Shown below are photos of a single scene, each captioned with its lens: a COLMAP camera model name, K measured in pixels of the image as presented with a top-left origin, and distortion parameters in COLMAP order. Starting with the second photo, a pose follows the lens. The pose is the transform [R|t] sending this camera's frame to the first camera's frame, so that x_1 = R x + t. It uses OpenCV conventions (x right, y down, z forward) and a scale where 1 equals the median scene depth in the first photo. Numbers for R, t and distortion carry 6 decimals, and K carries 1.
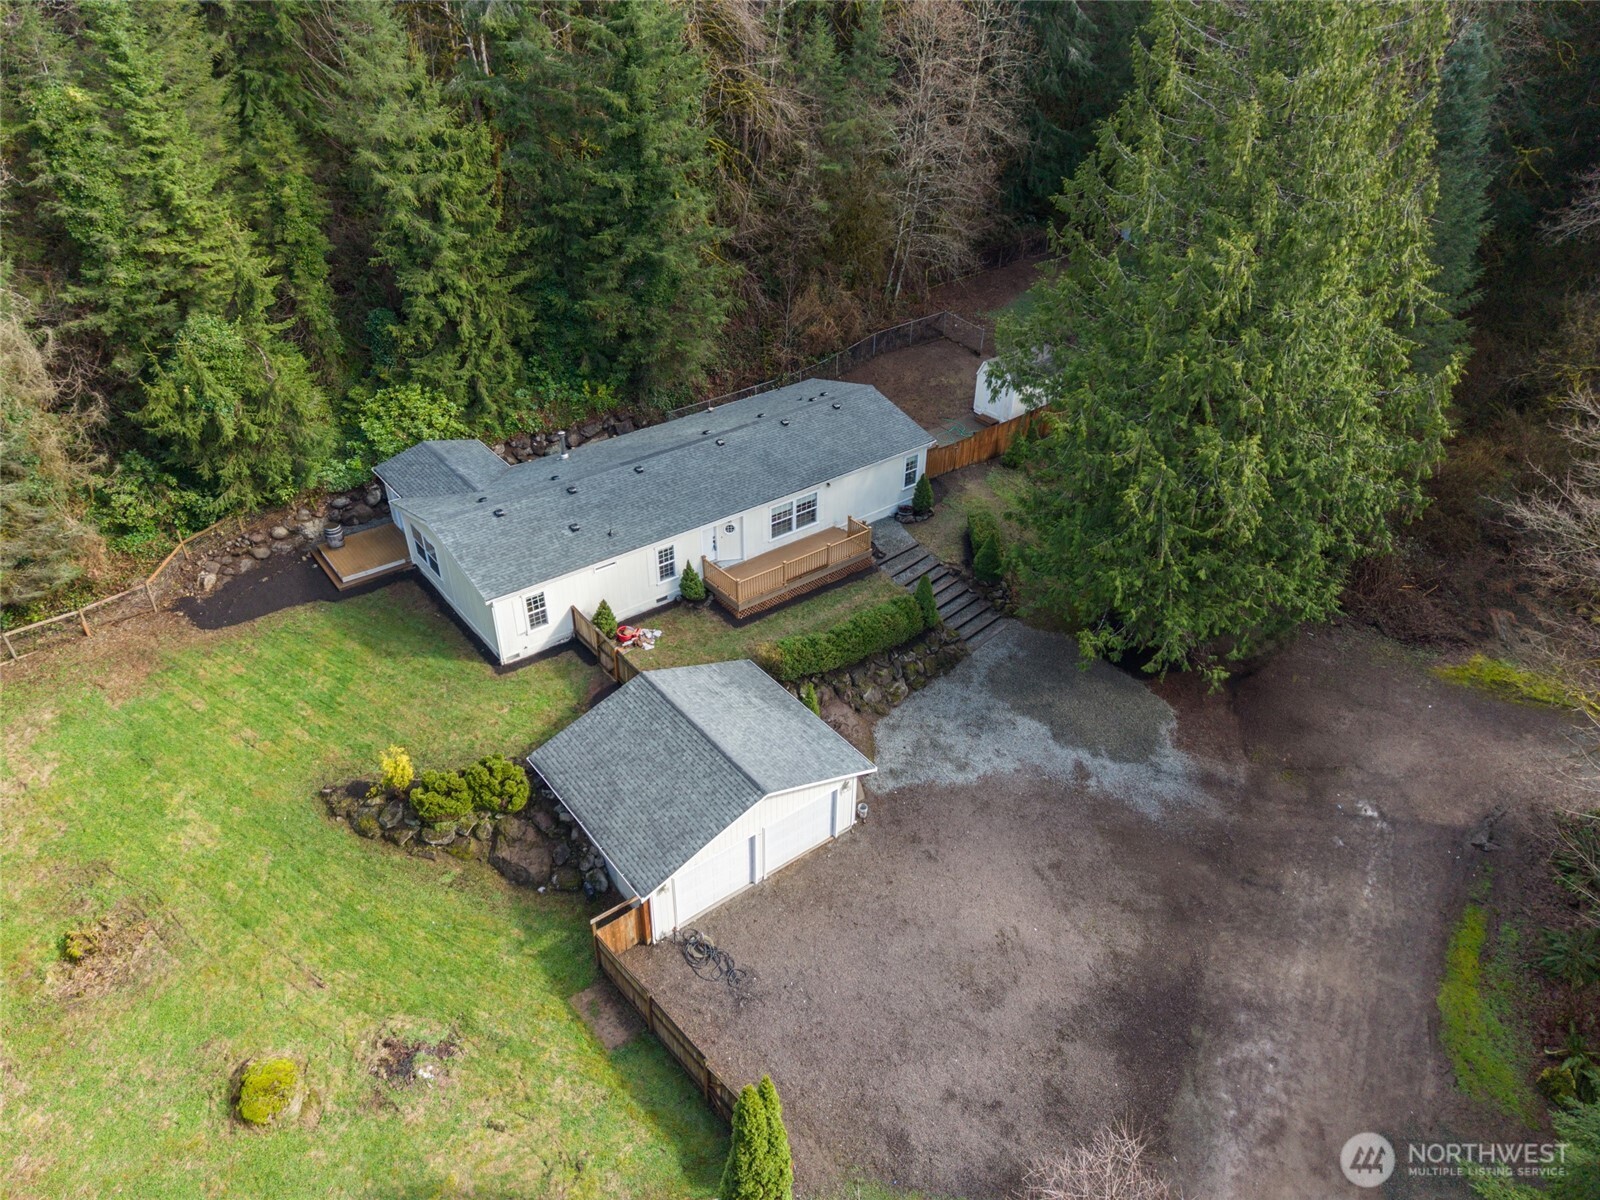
lens RADIAL K [[1063.9, 0, 800.0], [0, 1063.9, 600.0], [0, 0, 1]] dist [0.050156, -0.060868]
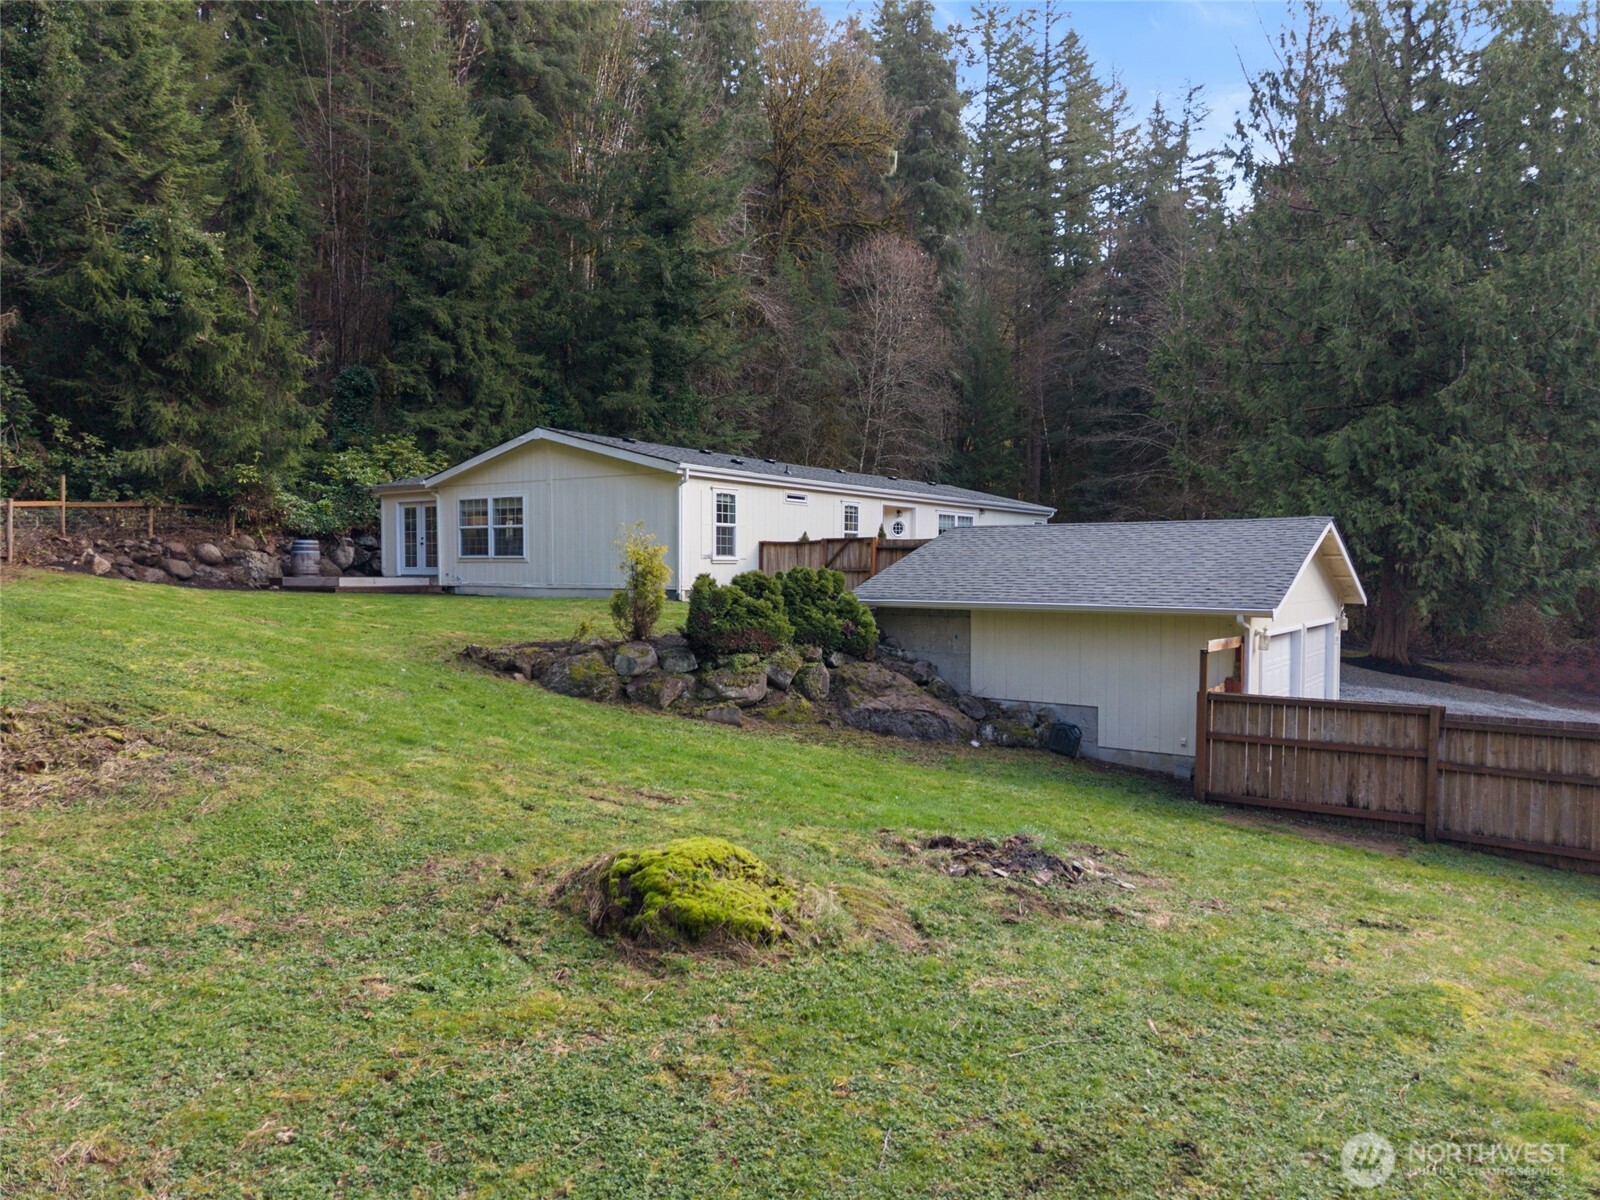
lens RADIAL K [[1063.9, 0, 800.0], [0, 1063.9, 600.0], [0, 0, 1]] dist [0.050156, -0.060868]
pose [[0.956650, -0.014221, 0.290893, -0.383961], [0.167072, 0.844915, -0.508139, 0.374669], [-0.238554, 0.534711, 0.810664, 0.486438]]
